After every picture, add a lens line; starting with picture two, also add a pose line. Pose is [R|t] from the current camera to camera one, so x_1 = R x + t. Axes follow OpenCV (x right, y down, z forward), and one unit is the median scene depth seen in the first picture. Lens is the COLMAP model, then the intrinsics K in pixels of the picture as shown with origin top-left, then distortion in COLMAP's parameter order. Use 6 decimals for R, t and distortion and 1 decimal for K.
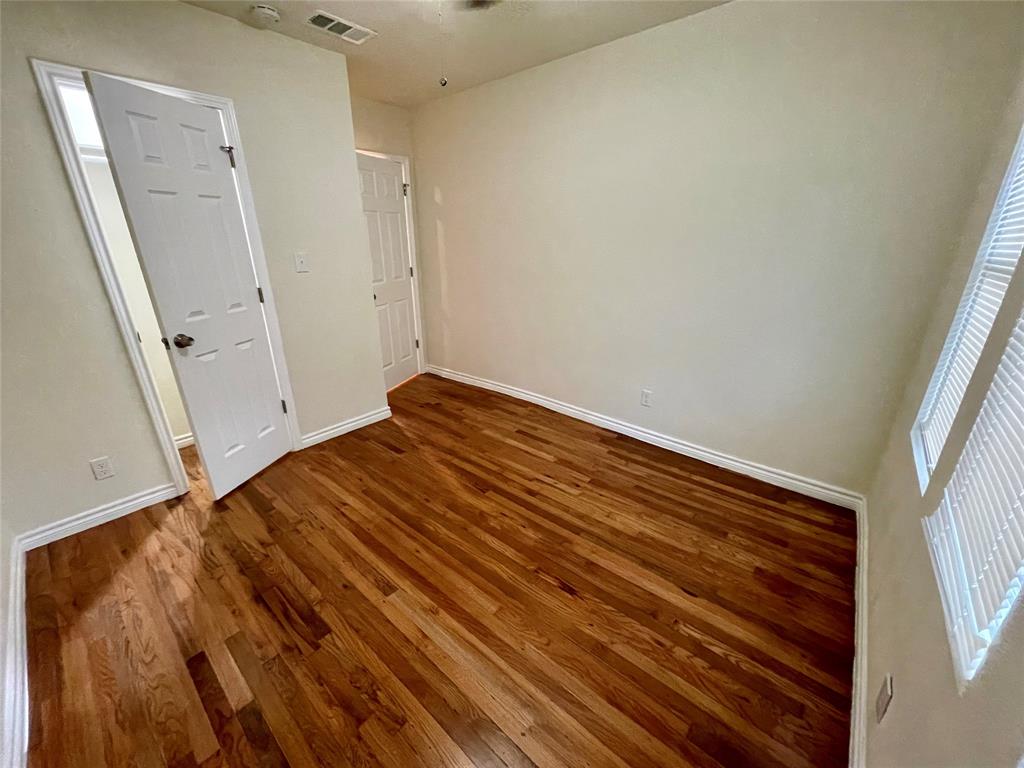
lens RADIAL K [[410.9, 0, 512.1], [0, 410.9, 384.5], [0, 0, 1]] dist [-0.000547, -0.001472]
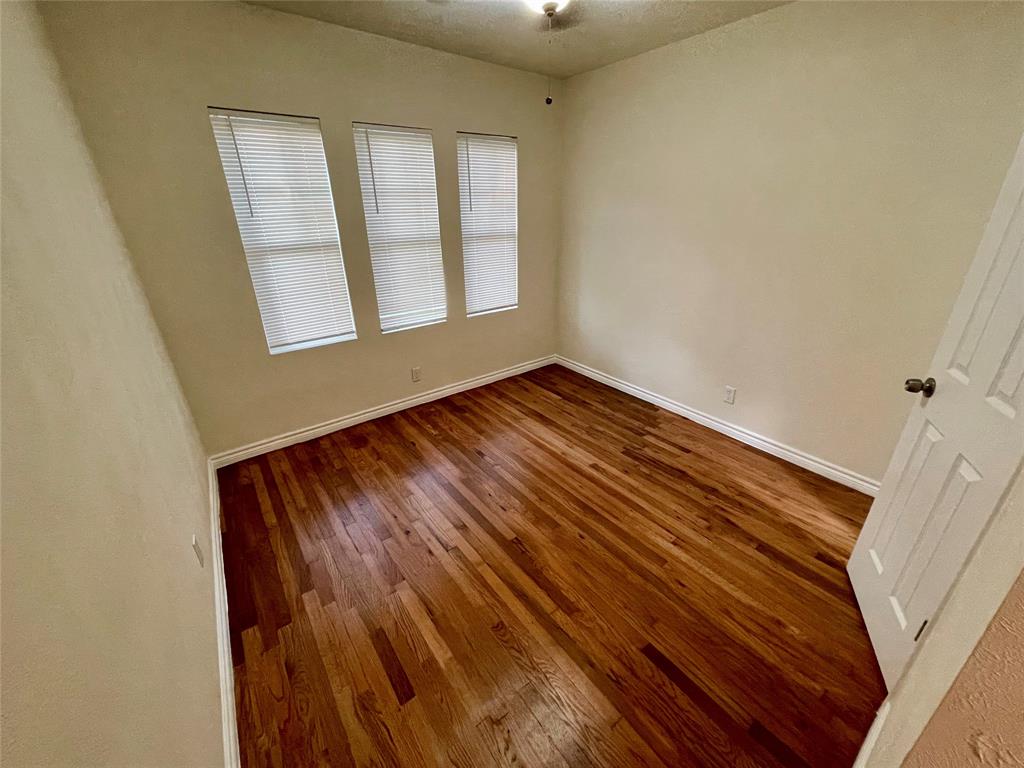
lens RADIAL K [[410.9, 0, 518.9], [0, 410.9, 383.7], [0, 0, 1]] dist [-0.000547, -0.001472]
pose [[-0.978110, -0.064588, 0.197813, -0.260954], [0.088341, 0.731811, 0.675758, -0.649469], [-0.188407, 0.678440, -0.710086, 1.630088]]
